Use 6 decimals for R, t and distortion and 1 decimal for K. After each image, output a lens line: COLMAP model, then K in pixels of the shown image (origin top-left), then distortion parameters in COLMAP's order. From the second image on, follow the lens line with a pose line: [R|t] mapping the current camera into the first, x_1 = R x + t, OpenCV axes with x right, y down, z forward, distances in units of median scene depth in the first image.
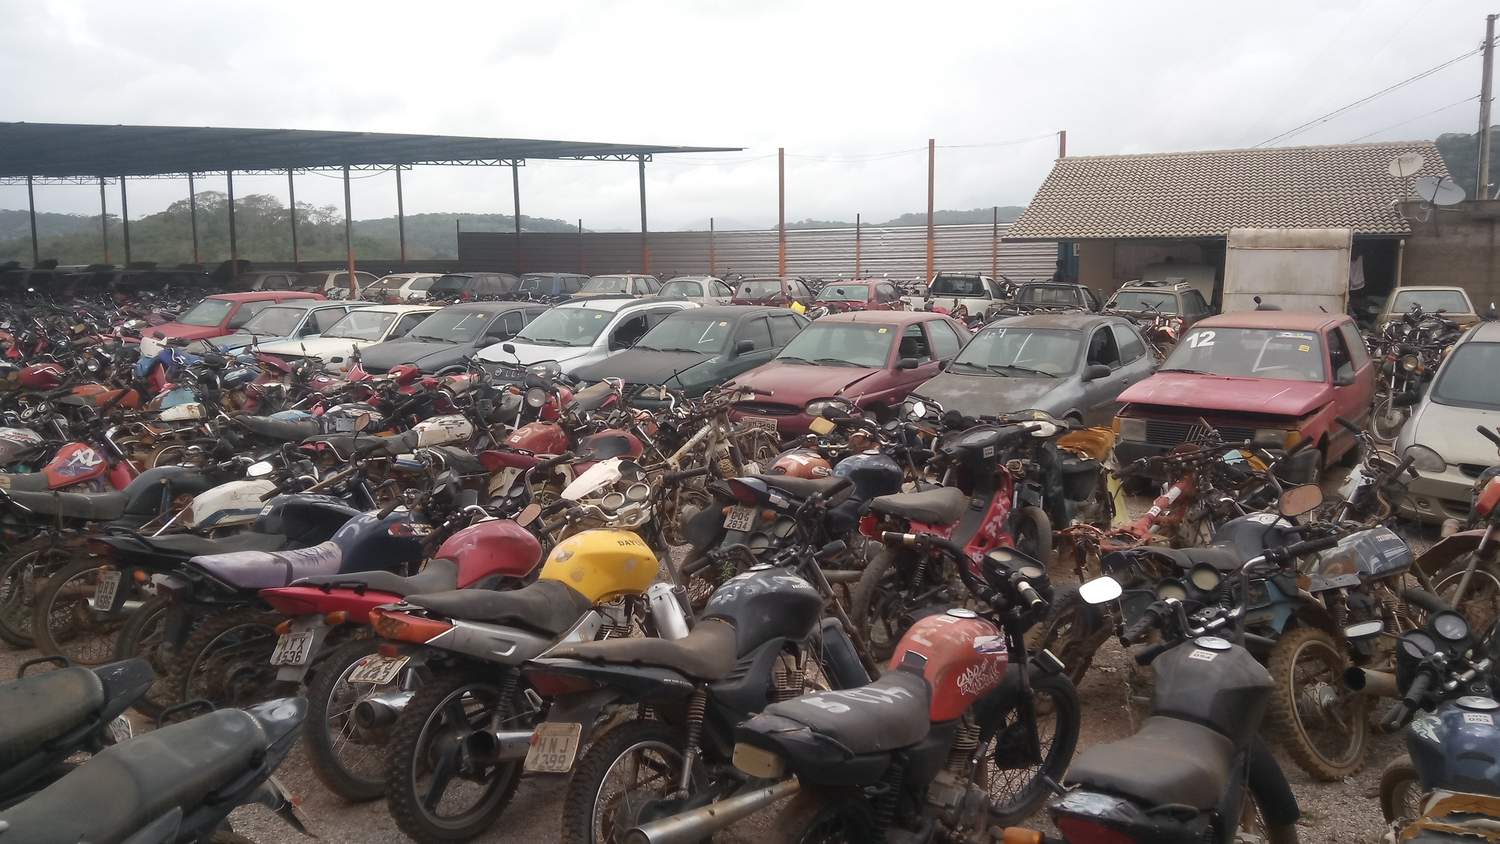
lens RADIAL K [[1214.9, 0, 750.0], [0, 1214.9, 422.0], [0, 0, 1]] dist [0.115048, -0.214873]
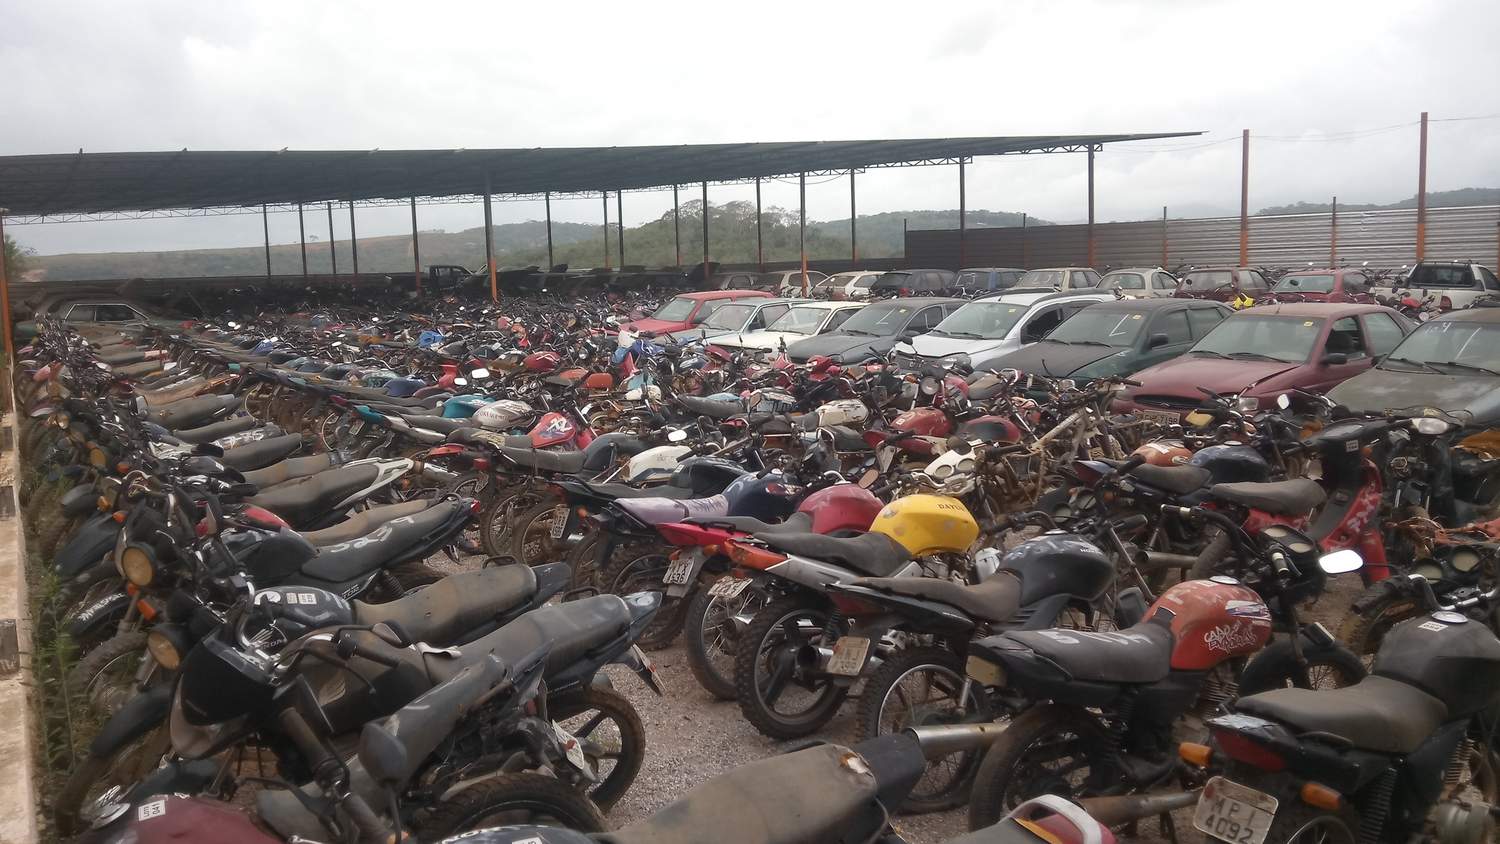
lens RADIAL K [[1214.9, 0, 750.0], [0, 1214.9, 422.0], [0, 0, 1]] dist [0.115048, -0.214873]
pose [[0.933839, 0.030598, -0.356381, 0.081330], [-0.029196, 0.999530, 0.009314, 0.008735], [0.356499, 0.001707, 0.934294, -0.086696]]
